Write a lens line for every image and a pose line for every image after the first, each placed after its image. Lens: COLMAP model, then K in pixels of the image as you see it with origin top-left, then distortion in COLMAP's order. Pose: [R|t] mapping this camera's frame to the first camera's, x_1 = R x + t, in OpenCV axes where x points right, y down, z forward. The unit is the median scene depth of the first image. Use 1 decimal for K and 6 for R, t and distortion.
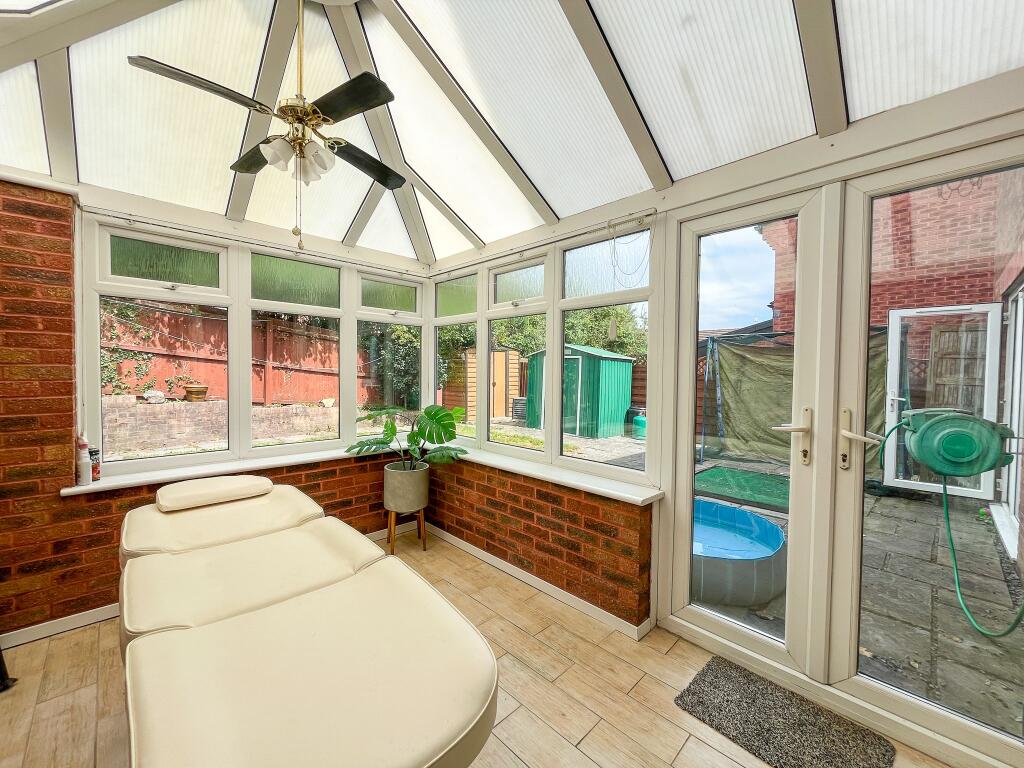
lens RADIAL K [[410.8, 0, 510.2], [0, 410.8, 383.7], [0, 0, 1]] dist [-0.001826, -0.000041]
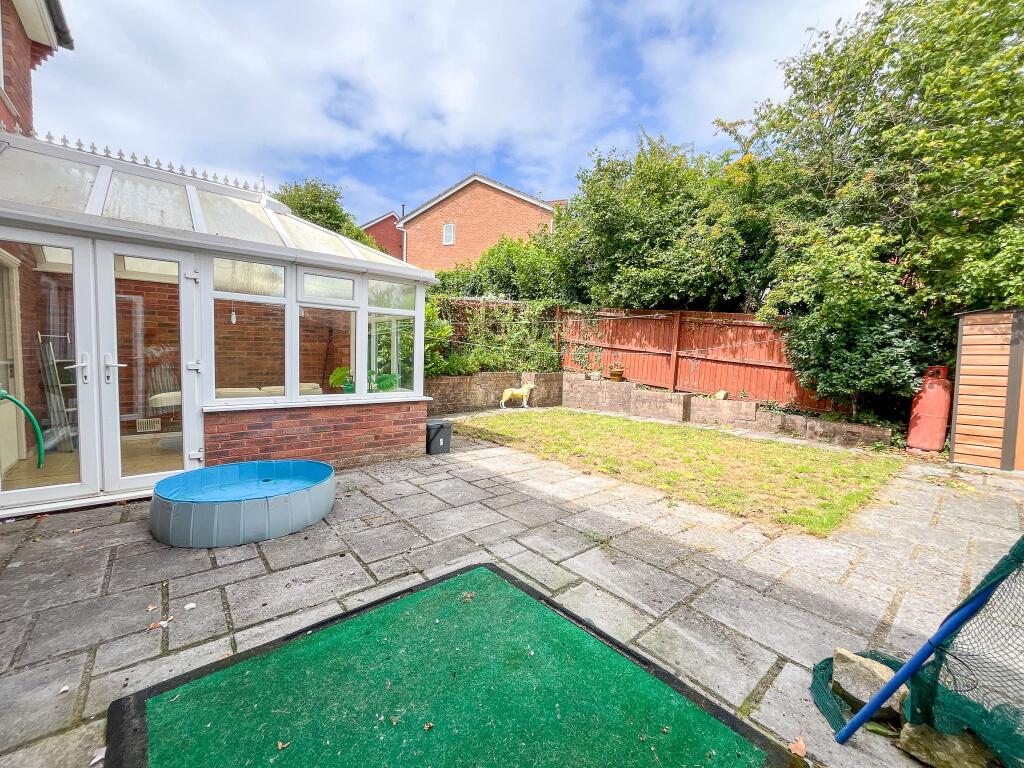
lens RADIAL K [[410.8, 0, 510.2], [0, 410.8, 383.7], [0, 0, 1]] dist [-0.001826, -0.000041]
pose [[-0.070655, 0.044229, -0.996520, 0.608308], [-0.057301, 0.997187, 0.048321, 0.004733], [0.995854, 0.060516, -0.067922, 0.725024]]
